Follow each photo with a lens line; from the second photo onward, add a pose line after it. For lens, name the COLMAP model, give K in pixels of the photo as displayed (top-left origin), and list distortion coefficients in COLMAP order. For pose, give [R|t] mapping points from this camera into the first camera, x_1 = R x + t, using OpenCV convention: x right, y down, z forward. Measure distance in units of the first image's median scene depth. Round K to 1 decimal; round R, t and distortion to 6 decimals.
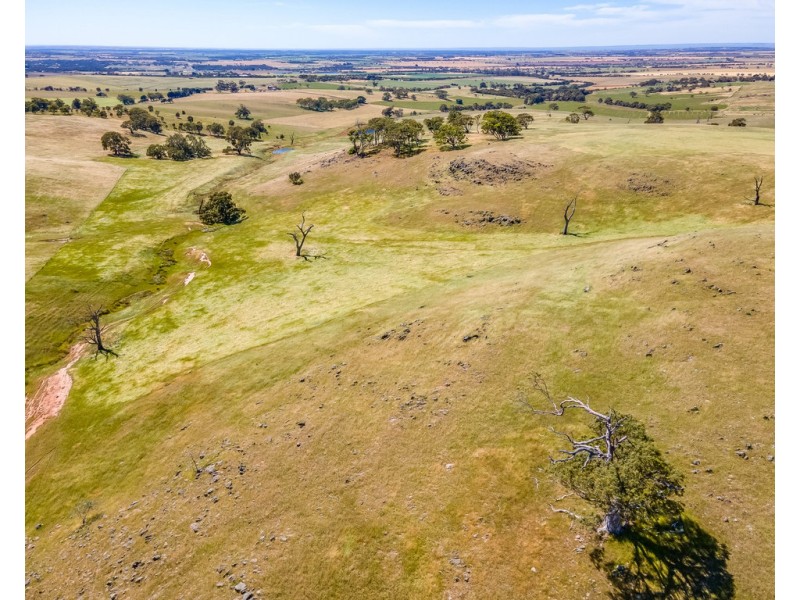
lens RADIAL K [[577.6, 0, 400.0], [0, 577.6, 300.0], [0, 0, 1]] dist [0.007819, 0.091572]
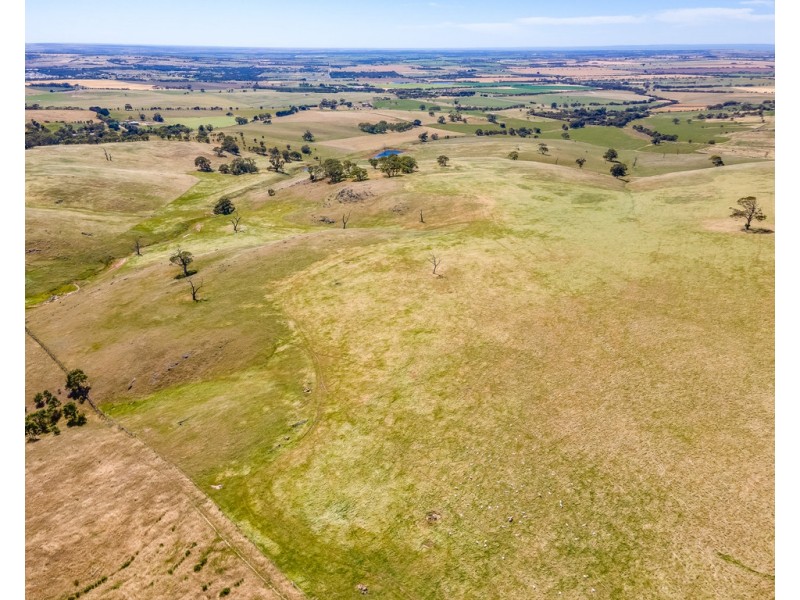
lens RADIAL K [[578.1, 0, 400.0], [0, 578.1, 300.0], [0, 0, 1]] dist [0.005445, 0.085086]
pose [[0.973206, 0.095562, -0.209135, 0.405146], [-0.095130, 0.995391, 0.012148, 0.044887], [0.209332, 0.008072, 0.977811, -0.456988]]
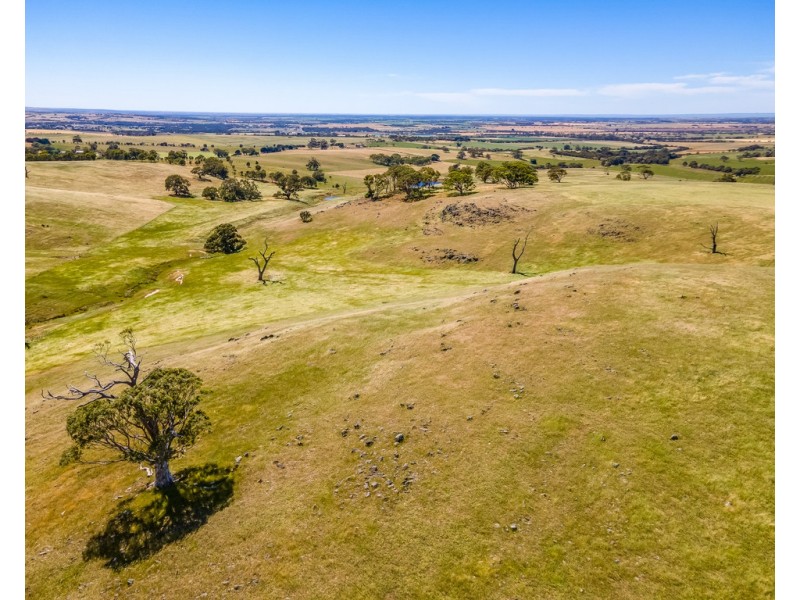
lens RADIAL K [[577.6, 0, 400.0], [0, 577.6, 300.0], [0, 0, 1]] dist [0.007819, 0.091572]
pose [[0.985639, 0.062092, -0.157038, 0.103802], [-0.077237, 0.992735, -0.092255, 0.015513], [0.150168, 0.103059, 0.983274, 0.002824]]
